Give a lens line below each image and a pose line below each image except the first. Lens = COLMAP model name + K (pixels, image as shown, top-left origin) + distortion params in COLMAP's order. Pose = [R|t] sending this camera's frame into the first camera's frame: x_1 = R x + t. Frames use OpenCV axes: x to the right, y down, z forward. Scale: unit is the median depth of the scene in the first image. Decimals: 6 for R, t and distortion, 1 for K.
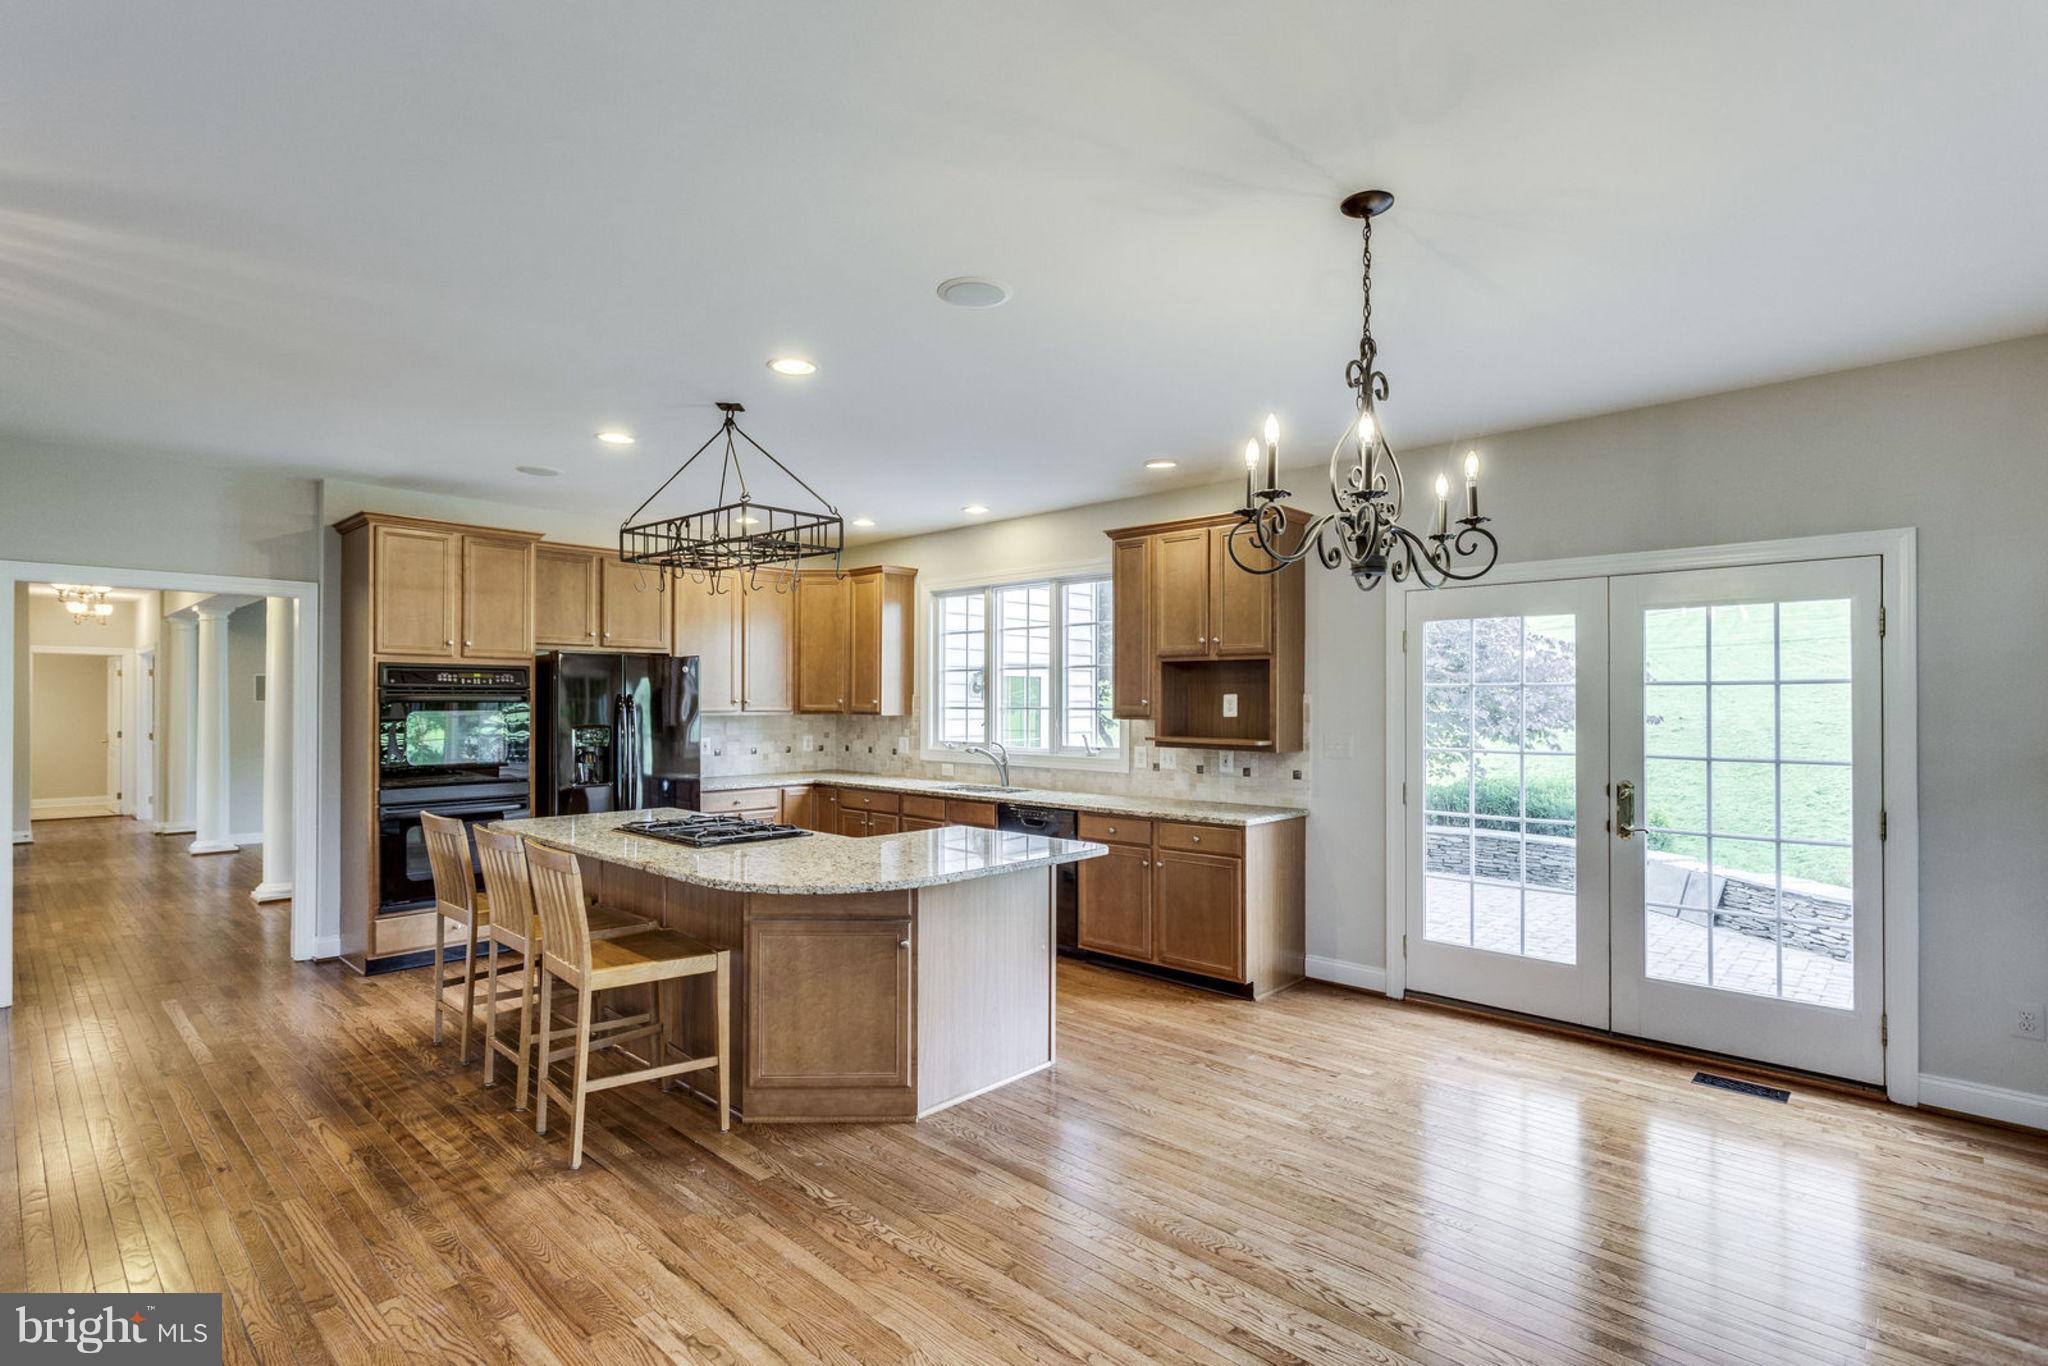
lens RADIAL K [[949.8, 0, 1032.1], [0, 949.8, 690.0], [0, 0, 1]] dist [0.016620, 0.000124]
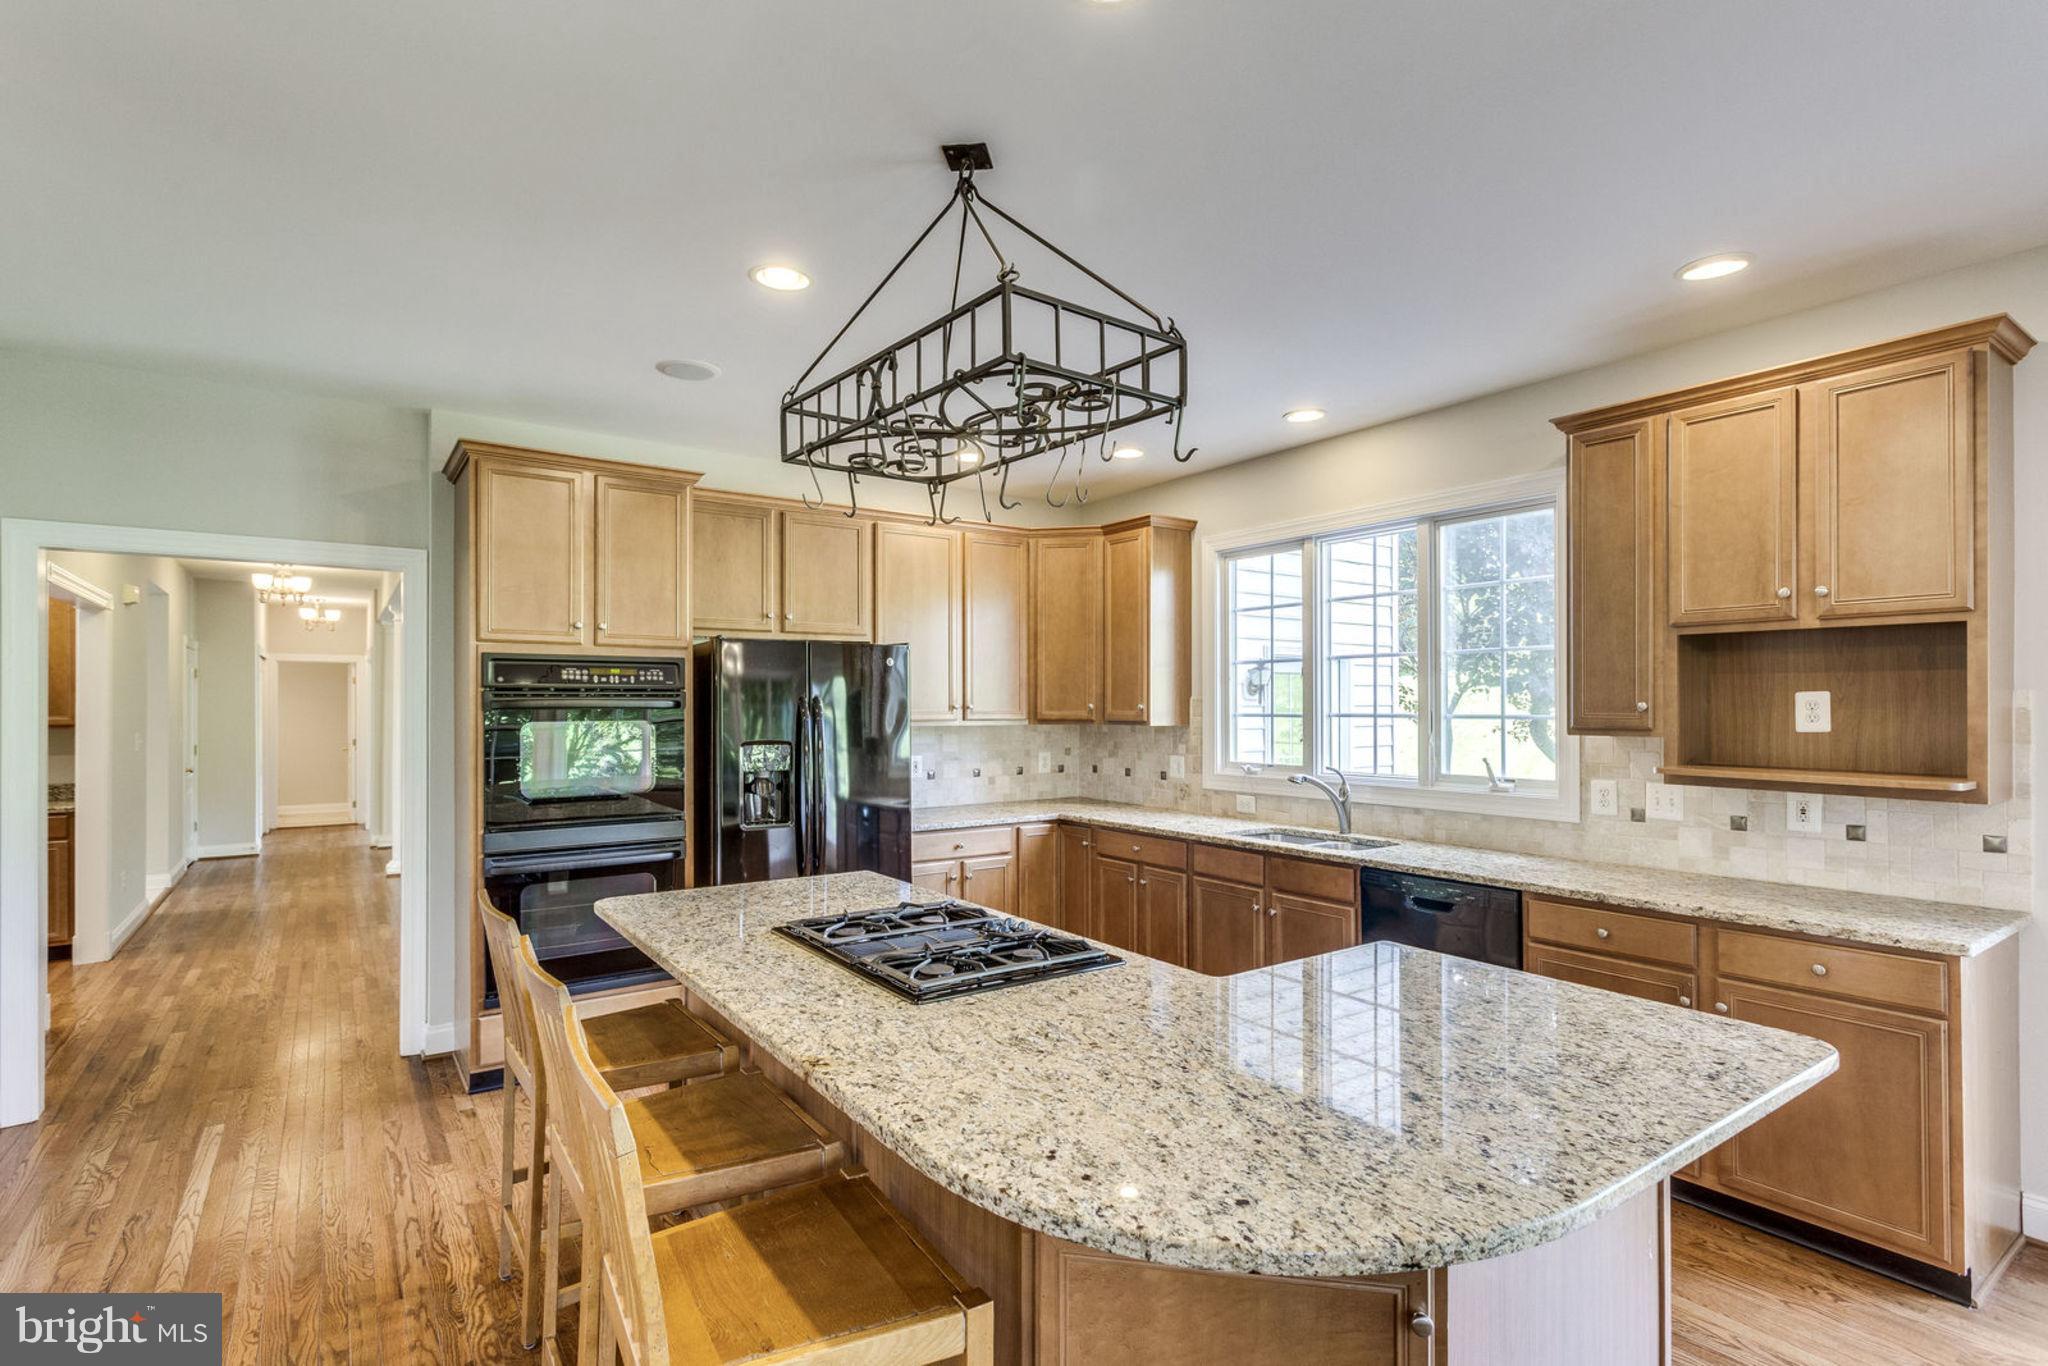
lens RADIAL K [[997.8, 0, 1014.8], [0, 997.8, 693.0], [0, 0, 1]] dist [0.024910, 0.000426]
pose [[0.974585, -0.006217, -0.223930, -0.106511], [0.005871, 0.999980, -0.002211, 0.003650], [0.223939, 0.000841, 0.974603, 0.292650]]
